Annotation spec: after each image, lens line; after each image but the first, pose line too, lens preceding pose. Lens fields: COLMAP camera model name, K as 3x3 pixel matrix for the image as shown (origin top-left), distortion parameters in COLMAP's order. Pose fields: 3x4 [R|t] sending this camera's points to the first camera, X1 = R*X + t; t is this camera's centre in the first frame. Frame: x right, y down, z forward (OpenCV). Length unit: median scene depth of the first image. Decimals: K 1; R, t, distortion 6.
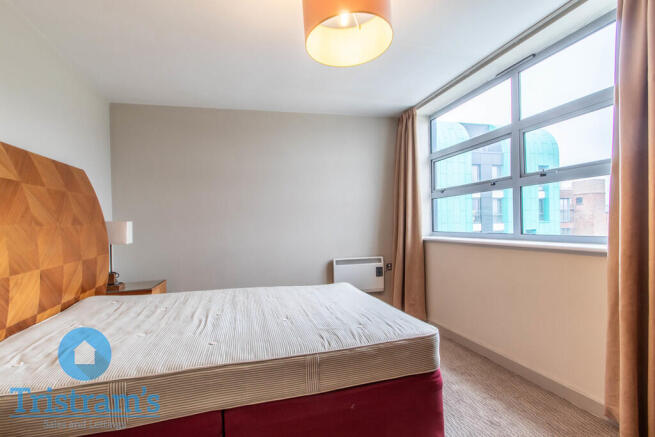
lens RADIAL K [[309.0, 0, 331.6], [0, 309.0, 225.2], [0, 0, 1]] dist [0.001734, 0.000260]
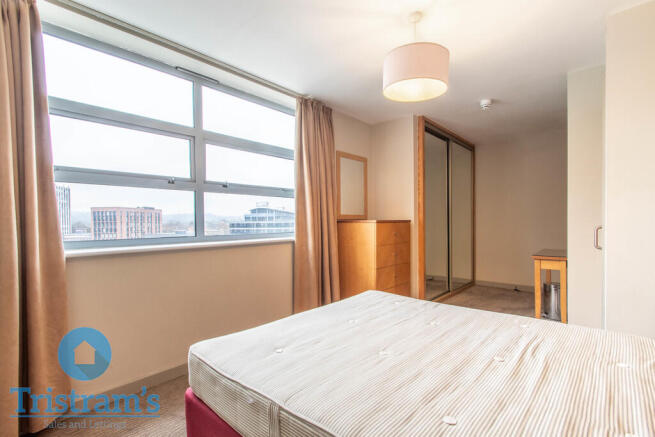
lens RADIAL K [[309.0, 0, 331.6], [0, 309.0, 225.2], [0, 0, 1]] dist [0.001734, 0.000260]
pose [[-0.521232, 0.015513, 0.853274, -0.604615], [0.024062, 0.999704, -0.003477, 0.007190], [-0.853076, 0.018719, -0.521451, 1.340668]]
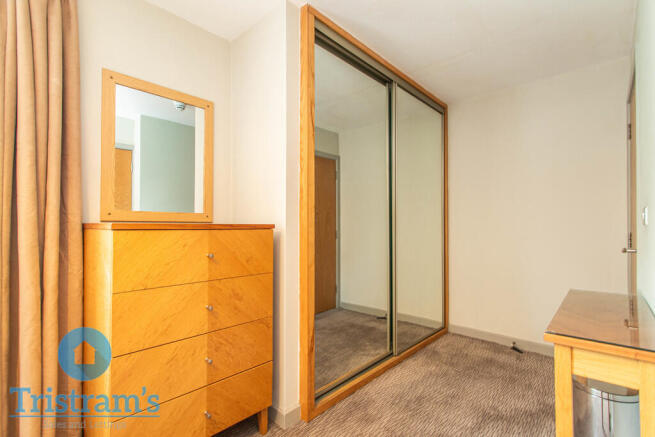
lens RADIAL K [[308.3, 0, 327.5], [0, 308.3, 218.5], [0, 0, 1]] dist [-0.001719, -0.000281]
pose [[-0.495521, 0.036213, 0.867840, -0.390426], [0.009096, 0.999292, -0.036505, 0.003023], [-0.868548, -0.010195, -0.495500, 0.900443]]
